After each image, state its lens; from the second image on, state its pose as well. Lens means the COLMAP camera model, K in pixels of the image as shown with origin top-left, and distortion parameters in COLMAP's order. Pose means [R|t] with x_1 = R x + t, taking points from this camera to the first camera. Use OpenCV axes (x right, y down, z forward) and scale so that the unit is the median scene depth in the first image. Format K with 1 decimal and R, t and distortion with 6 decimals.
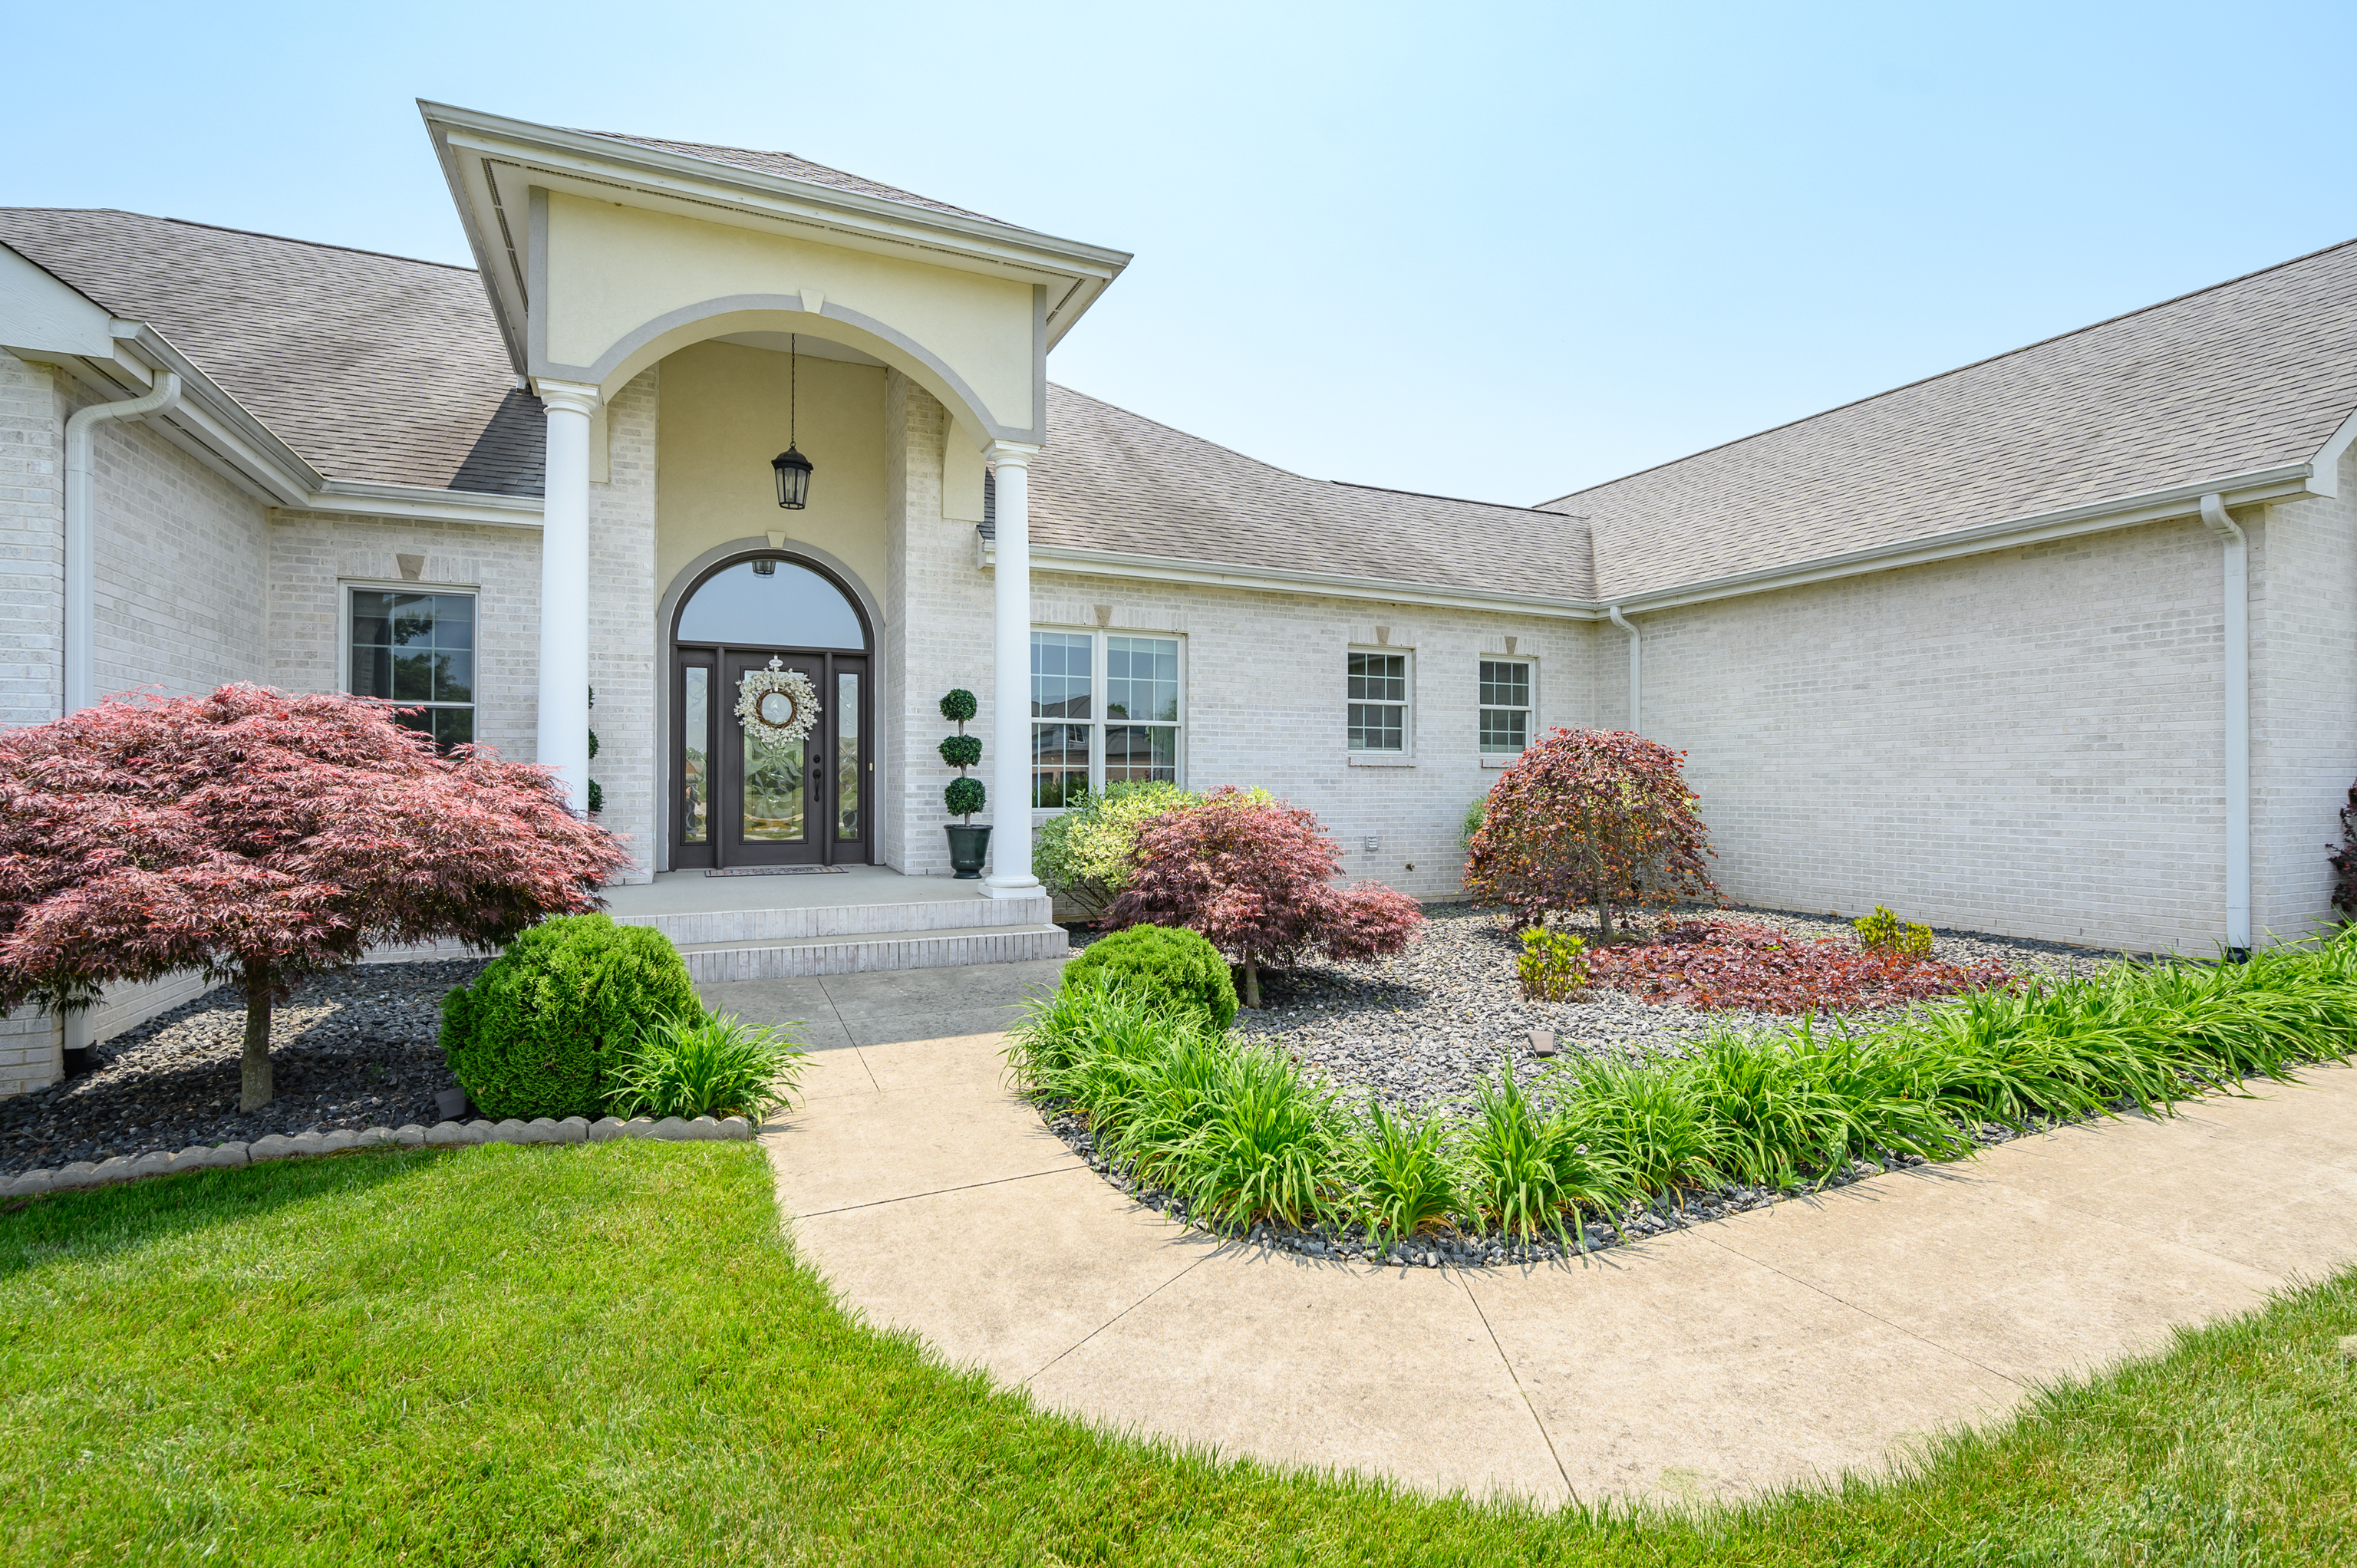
lens RADIAL K [[1057.9, 0, 1155.7], [0, 1057.9, 775.6], [0, 0, 1]] dist [-0.002165, 0.000083]
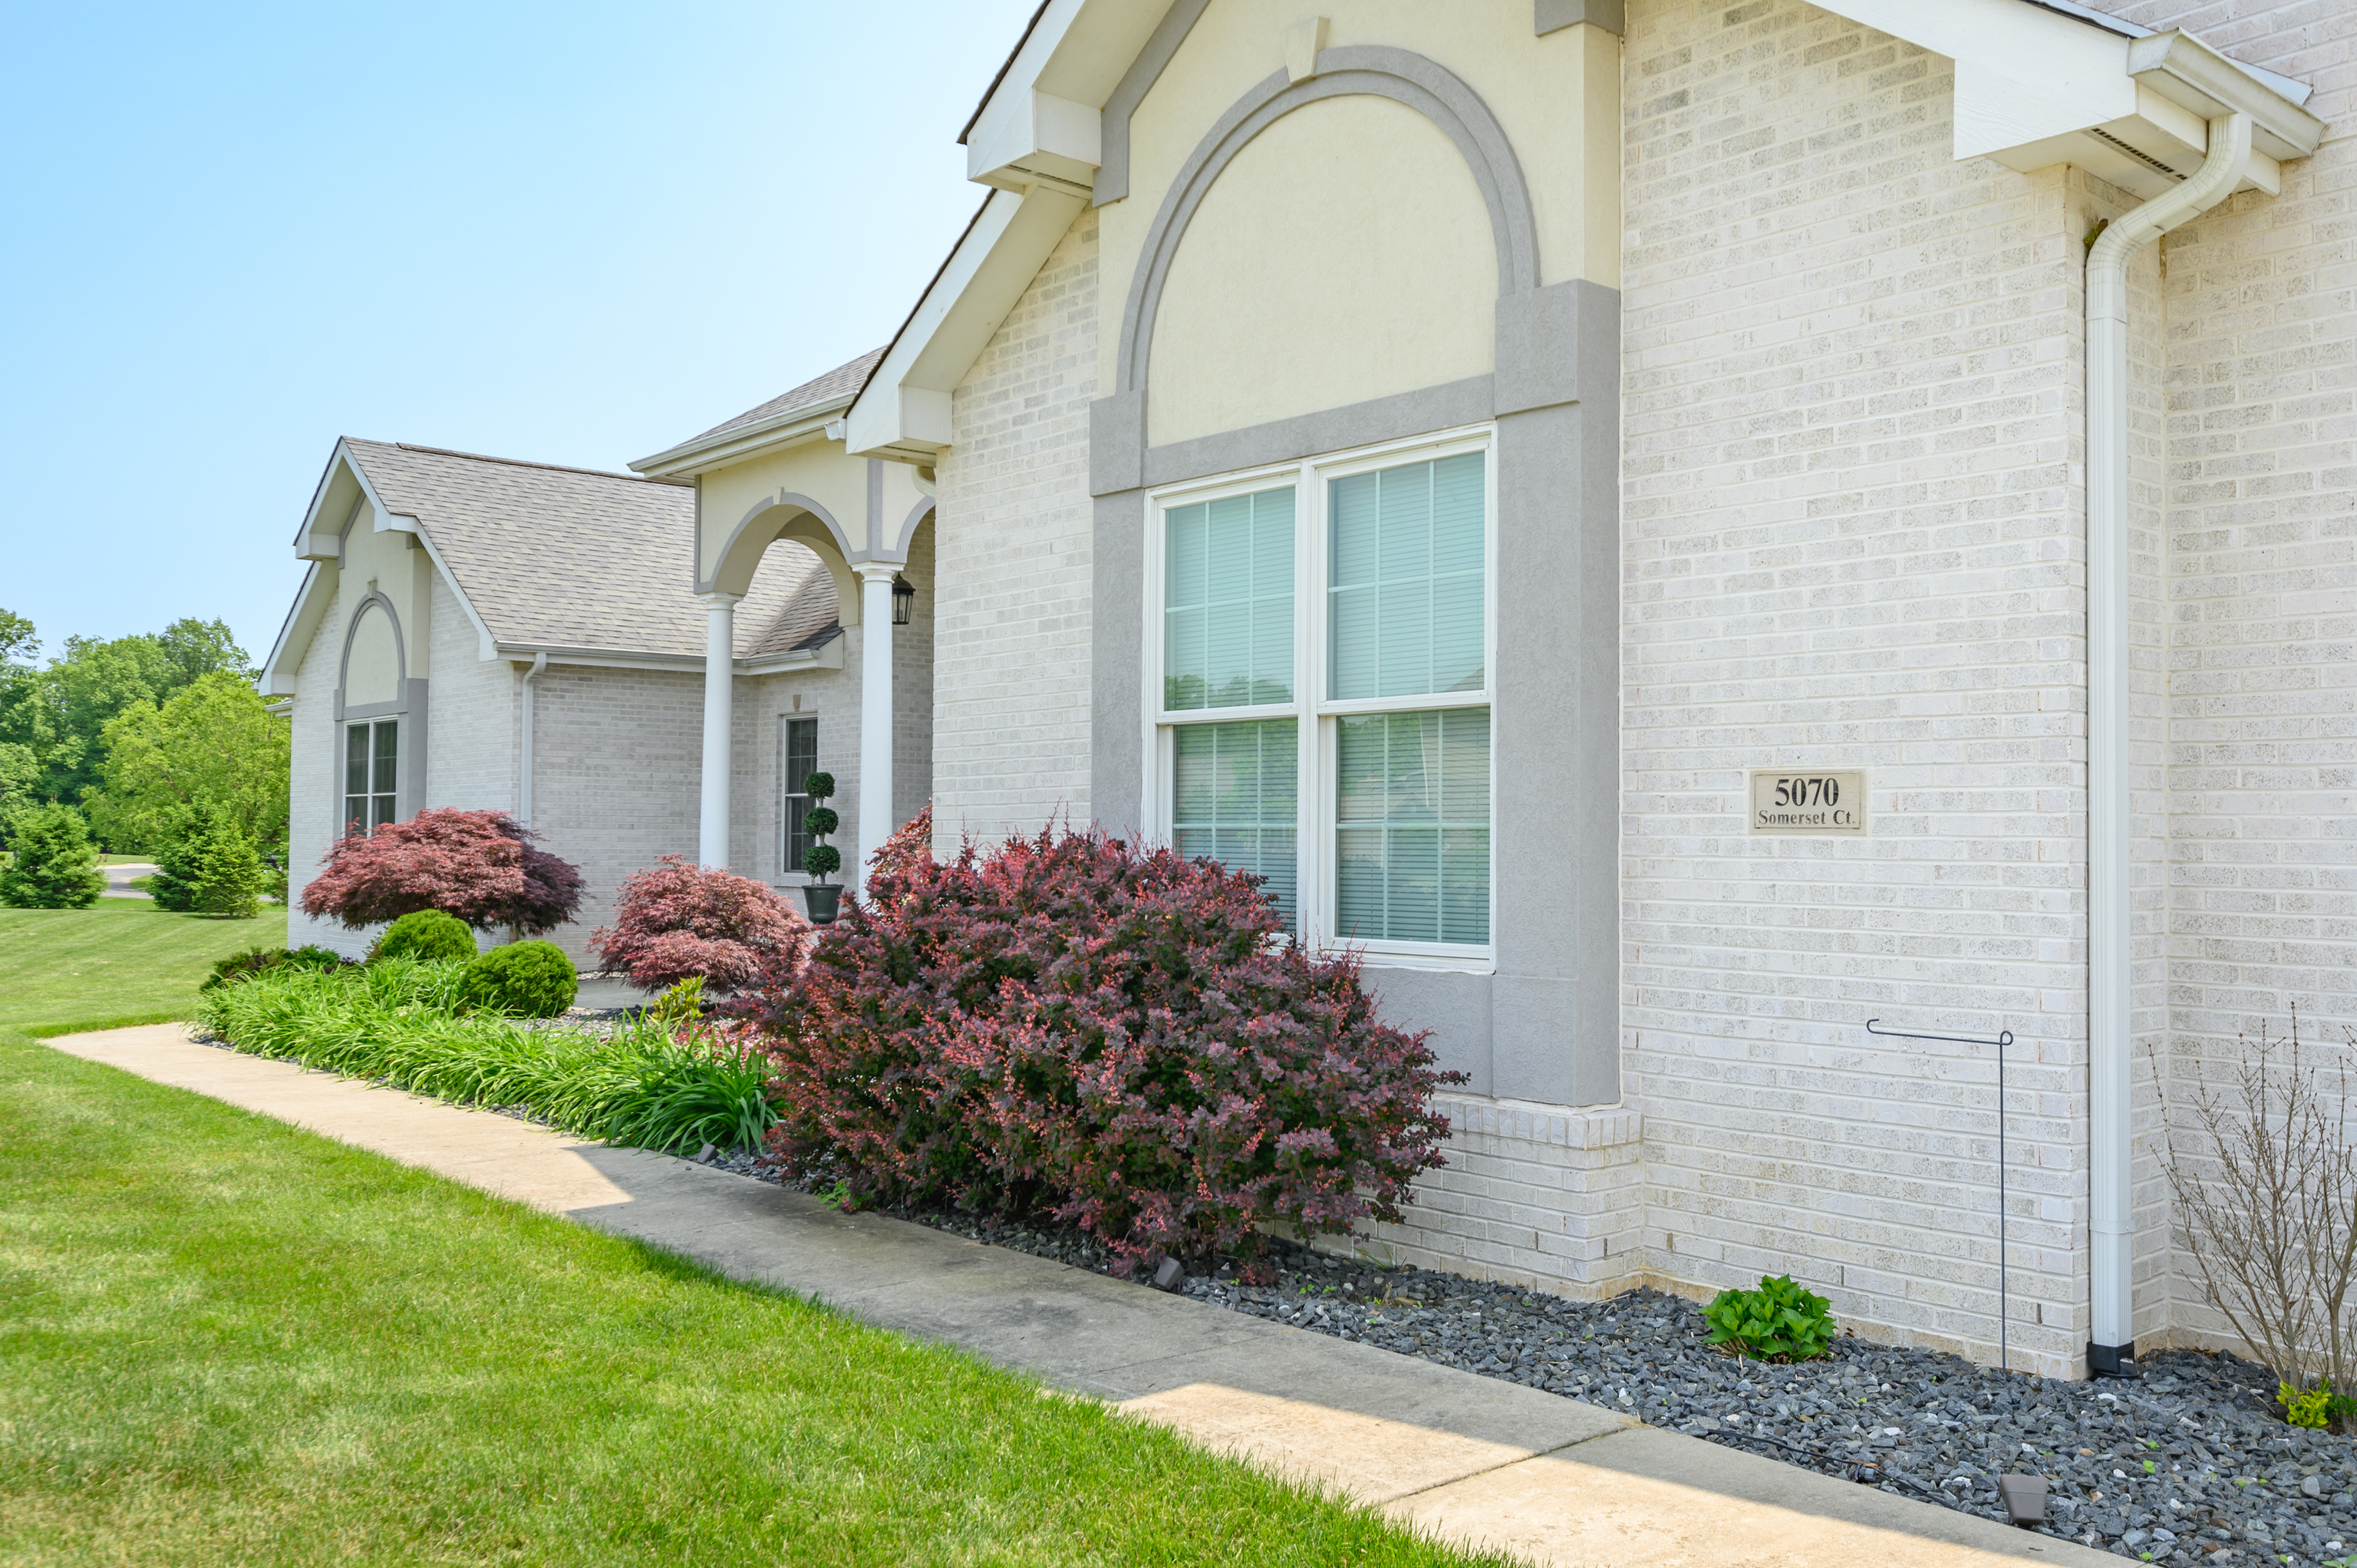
lens RADIAL K [[2023.6, 0, 1183.0], [0, 2023.6, 791.0], [0, 0, 1]] dist [0.006915, 0.000525]
pose [[0.276095, -0.023035, -0.960854, 1.785350], [-0.002779, 0.999689, -0.024765, -0.003307], [0.961126, 0.009508, 0.275946, 0.601615]]
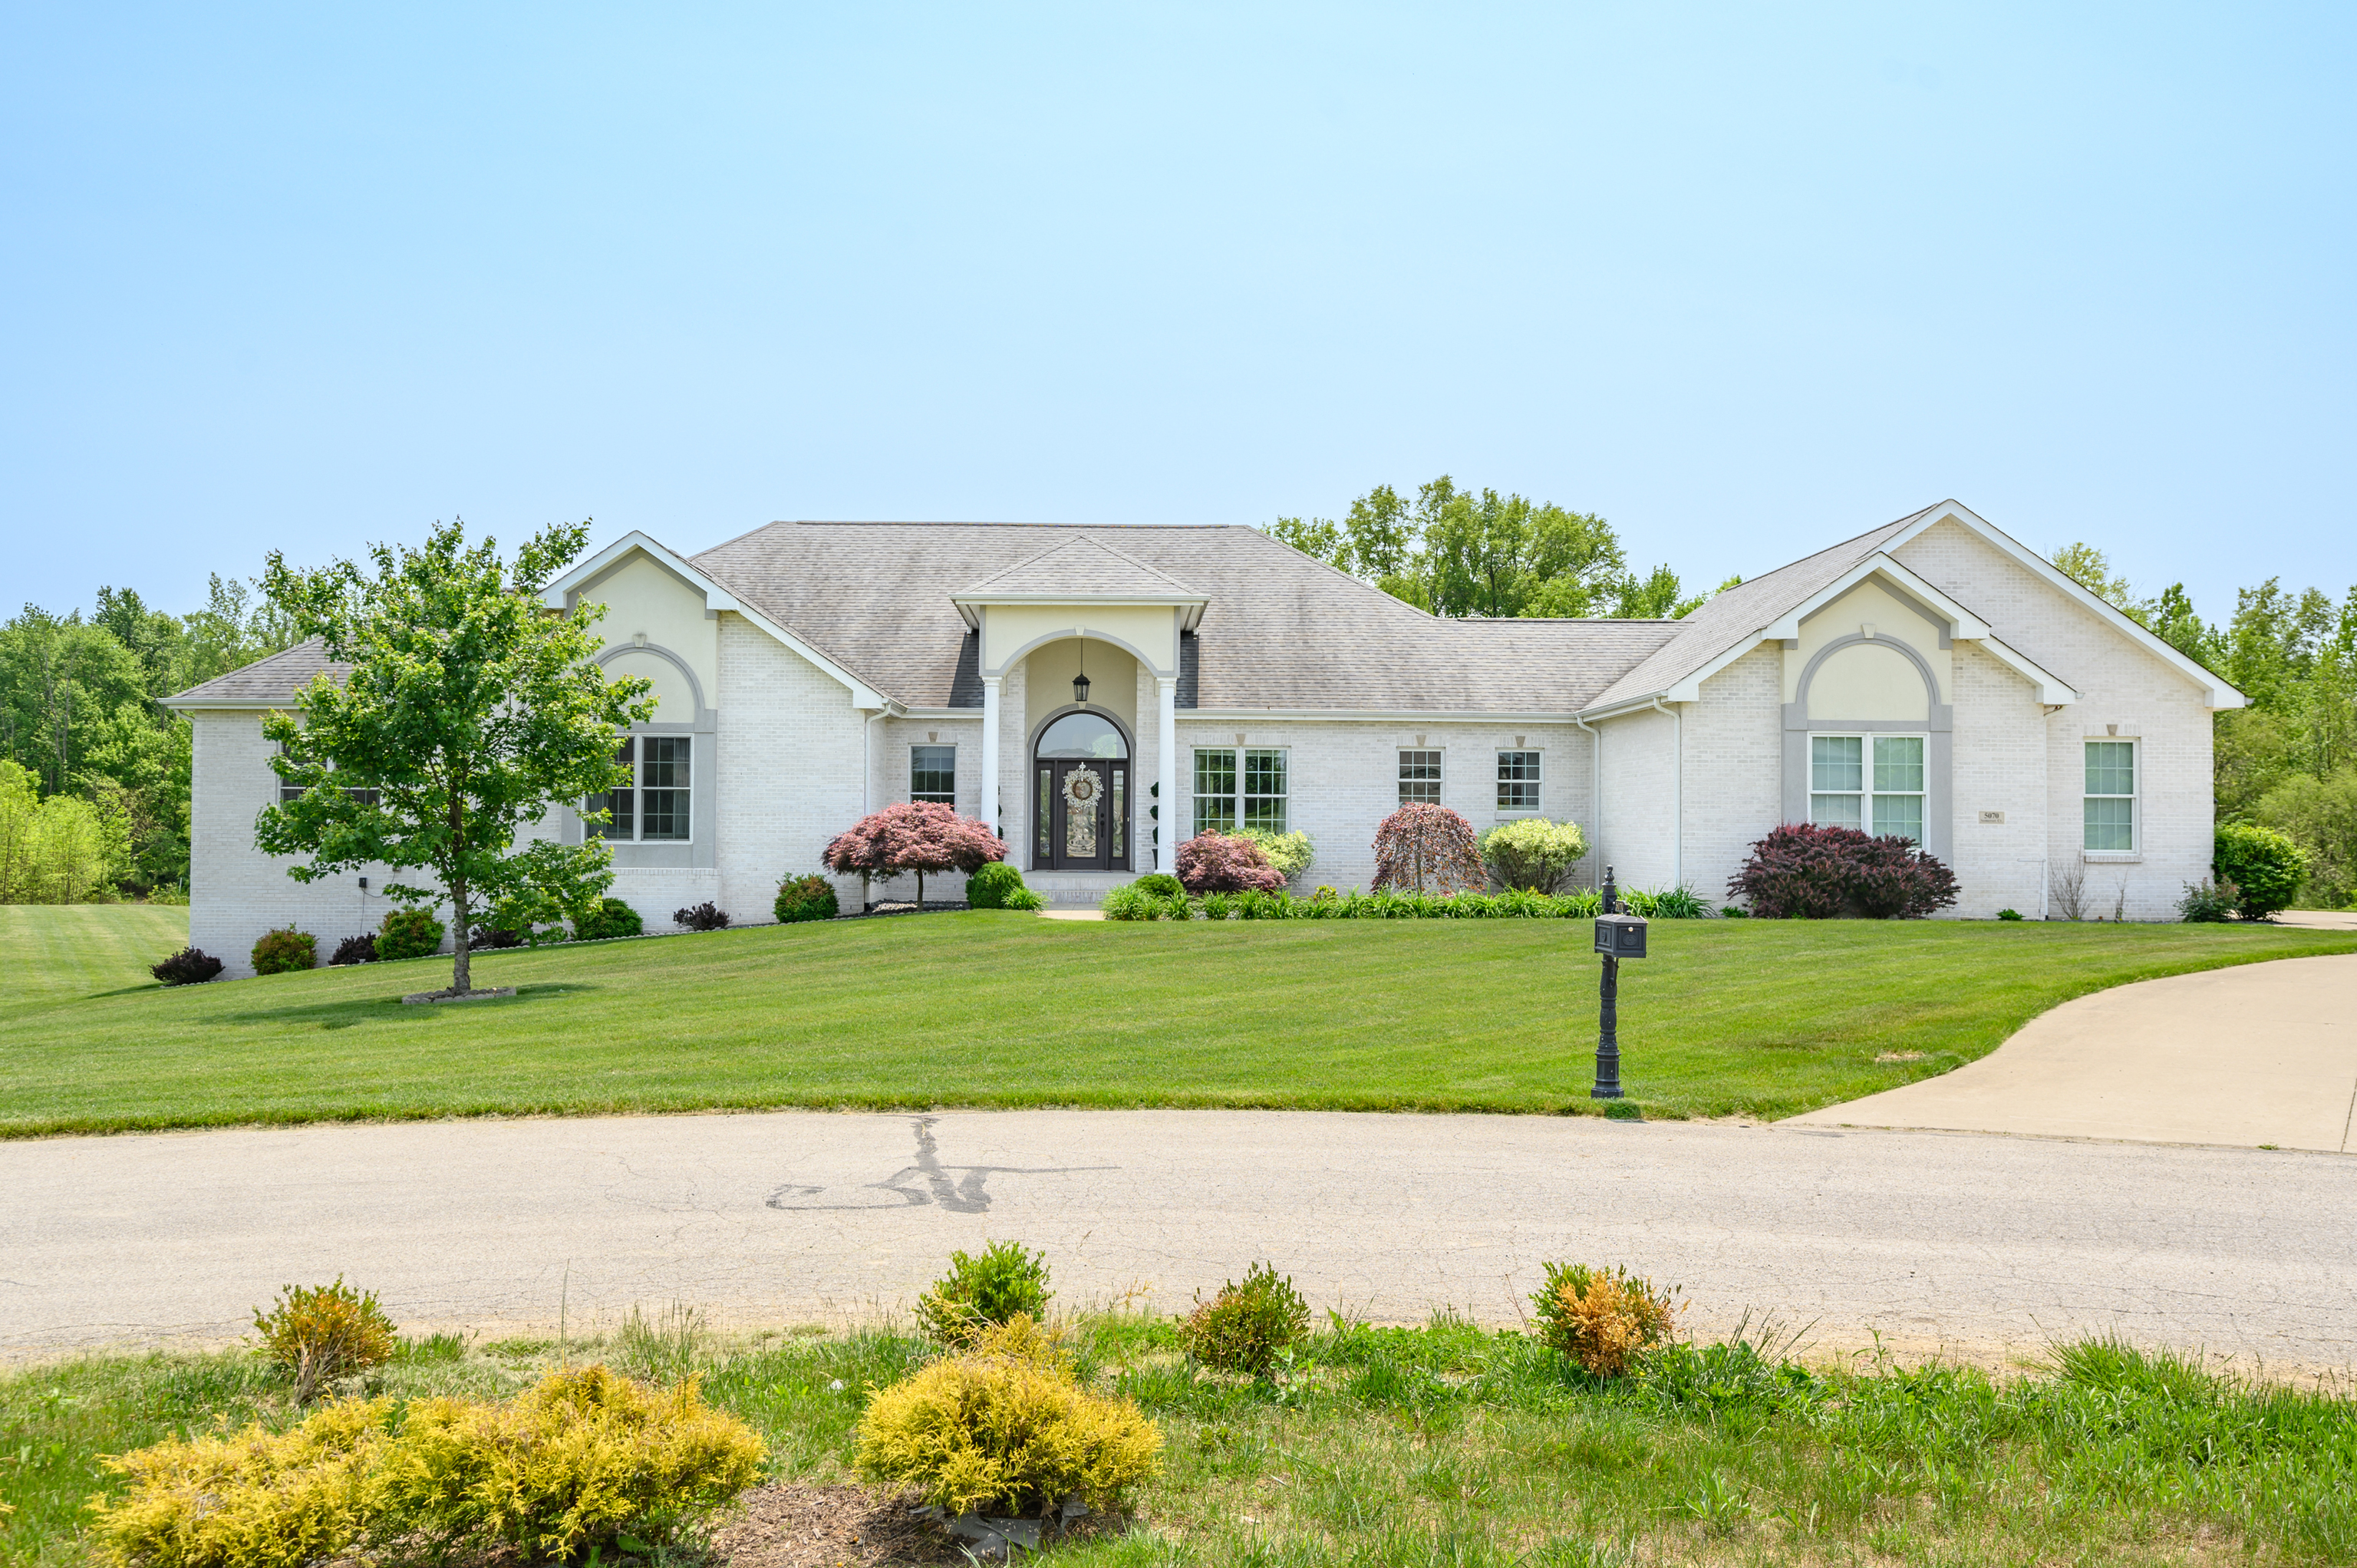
lens RADIAL K [[1912.3, 0, 1178.9], [0, 1912.3, 786.2], [0, 0, 1]] dist [0.013394, 0.001581]
pose [[0.922138, -0.003666, -0.386843, 1.222884], [-0.002600, 0.999874, -0.015673, -0.014879], [0.386852, 0.015458, 0.922012, -2.287689]]
